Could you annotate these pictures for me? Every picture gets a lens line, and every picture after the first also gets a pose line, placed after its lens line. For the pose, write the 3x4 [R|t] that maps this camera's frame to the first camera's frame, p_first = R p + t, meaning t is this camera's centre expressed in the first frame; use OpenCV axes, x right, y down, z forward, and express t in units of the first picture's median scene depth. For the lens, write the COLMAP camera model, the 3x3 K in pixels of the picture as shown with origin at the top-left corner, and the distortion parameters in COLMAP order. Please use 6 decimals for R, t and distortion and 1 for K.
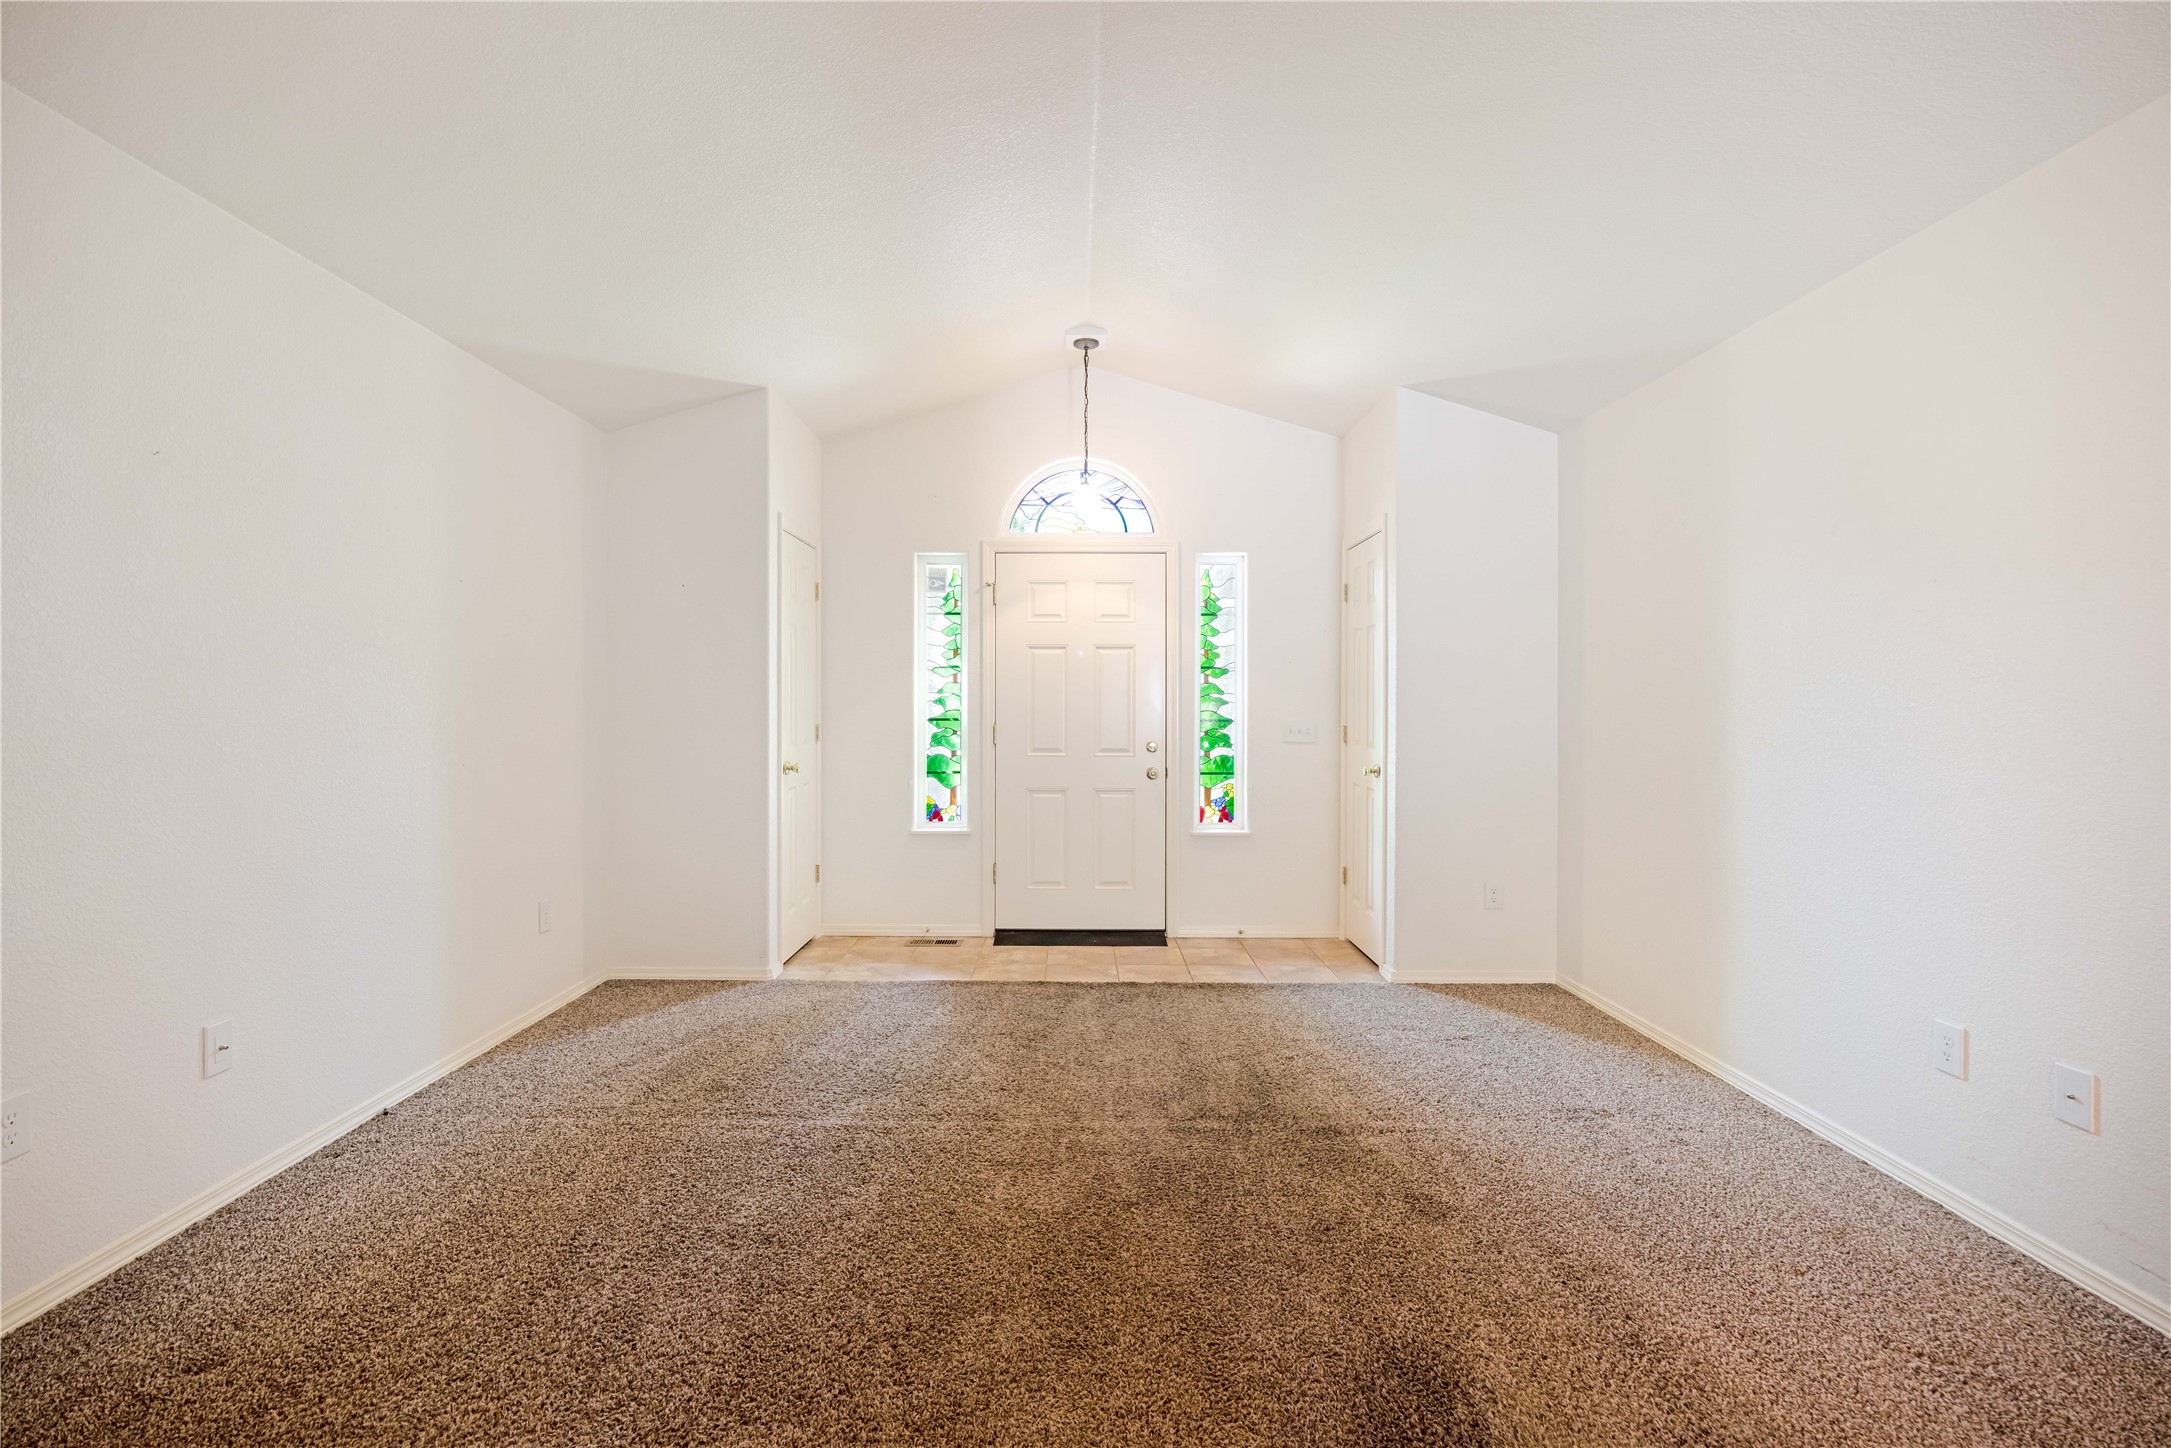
lens RADIAL K [[1021.0, 0, 1085.9], [0, 1021.0, 714.2], [0, 0, 1]] dist [-0.004641, -0.000873]
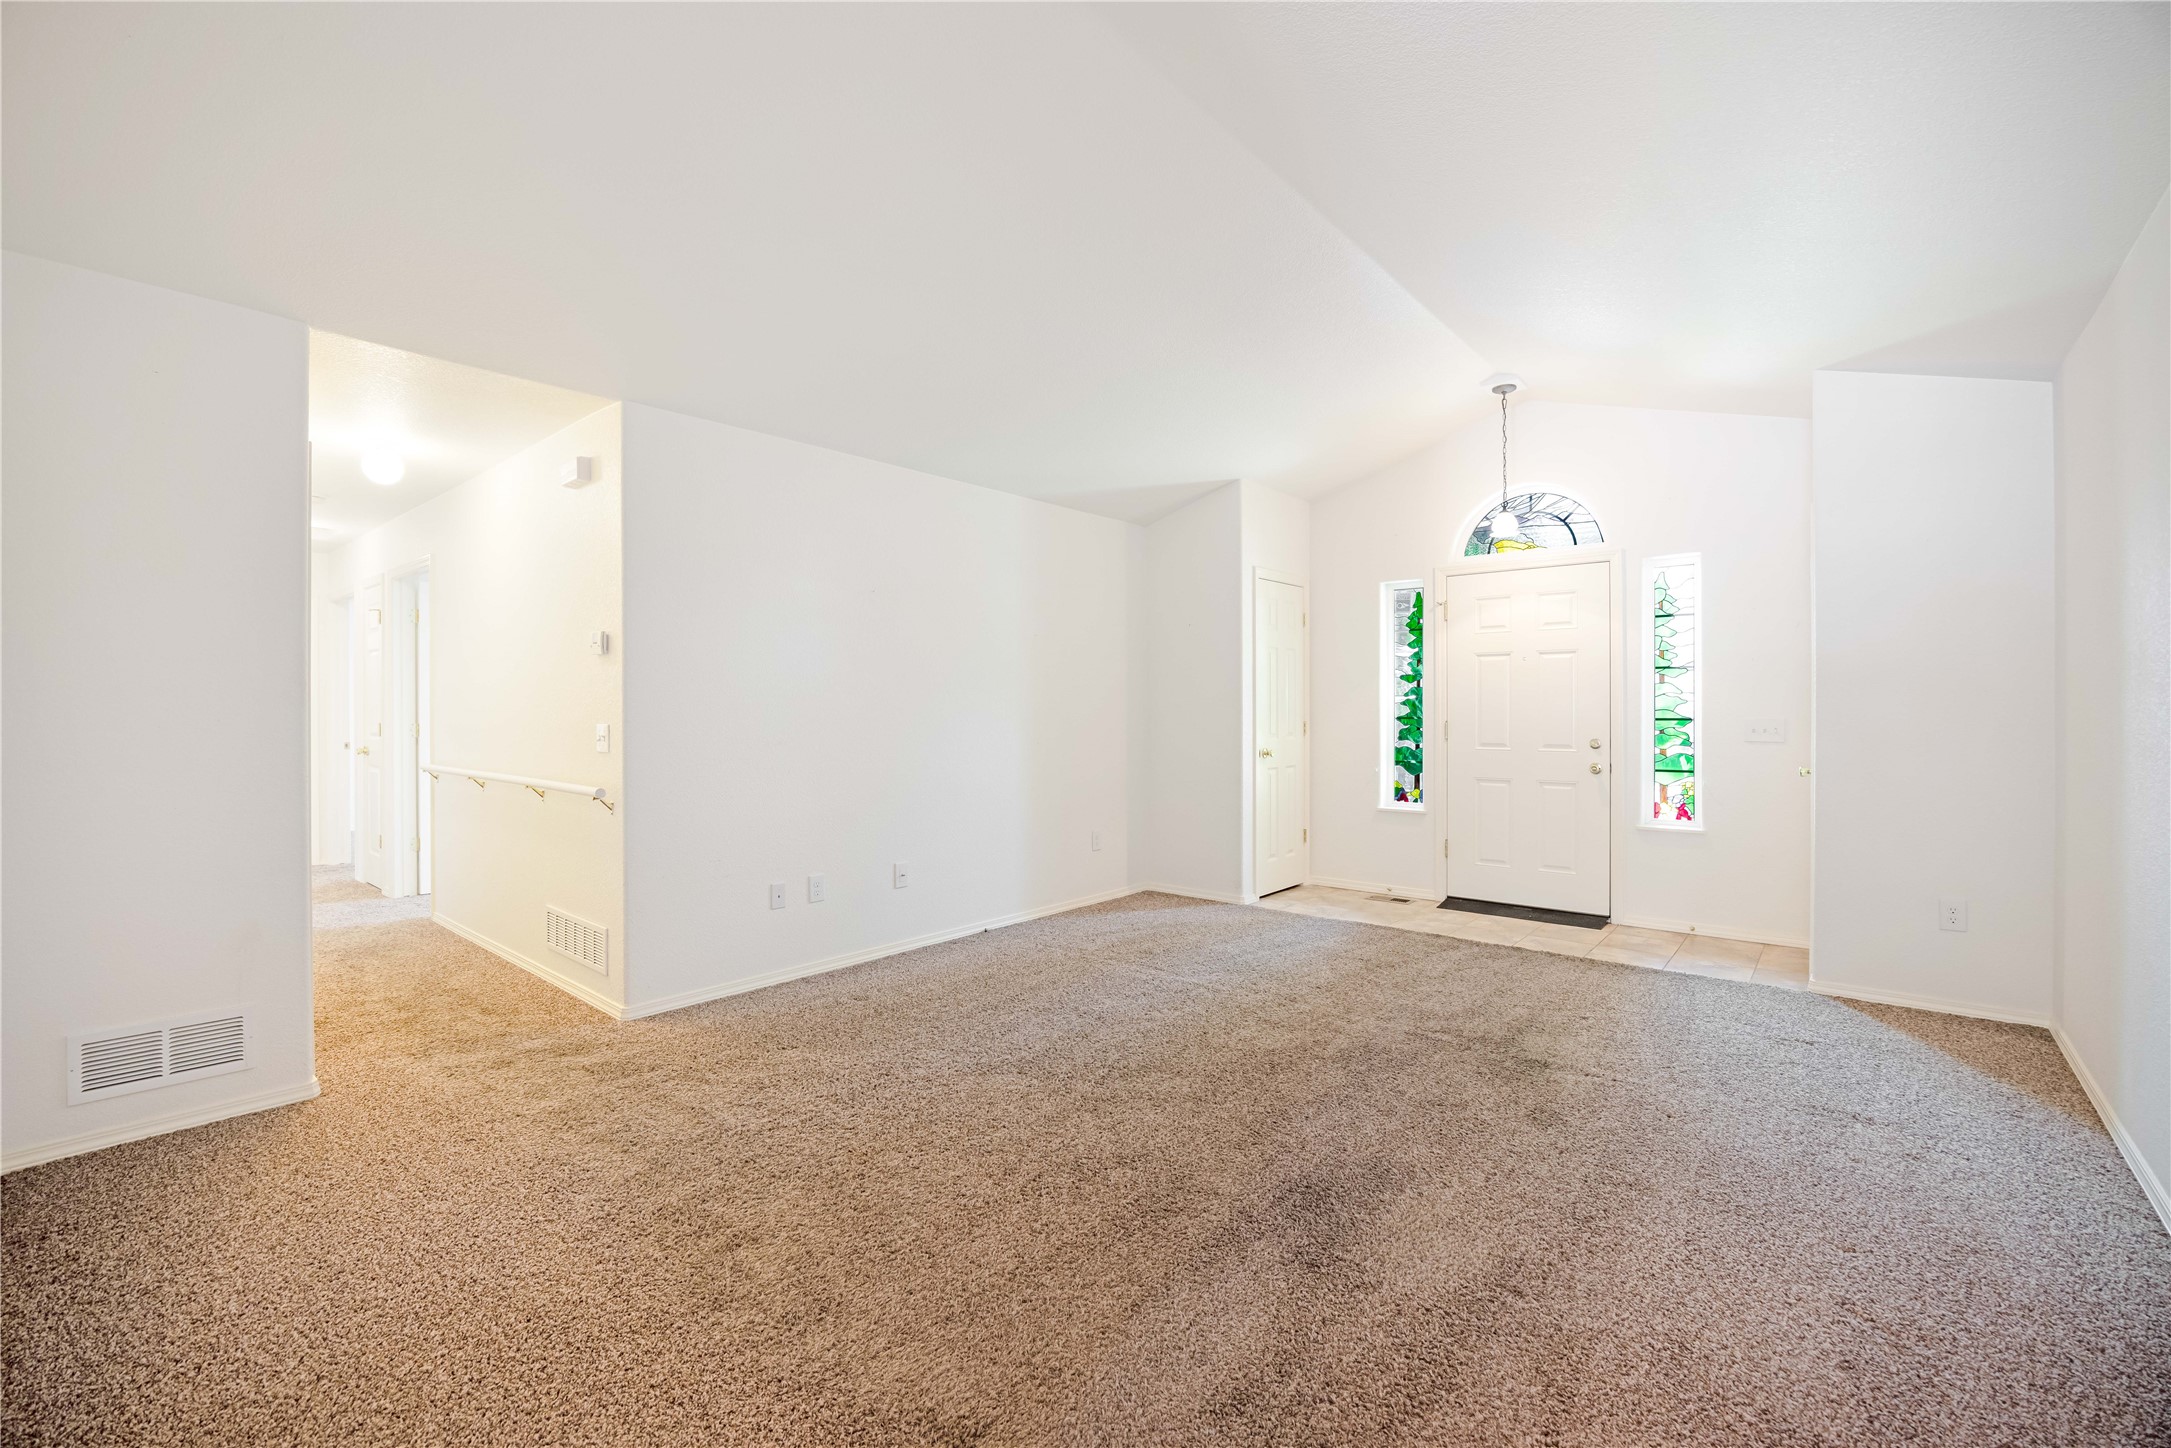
lens RADIAL K [[920.7, 0, 1083.3], [0, 920.7, 719.4], [0, 0, 1]] dist [-0.000688, -0.000207]
pose [[0.765580, 0.001669, -0.643338, 0.312623], [0.001773, 0.999987, 0.004705, 0.001178], [0.643338, -0.004743, 0.765567, -0.096711]]
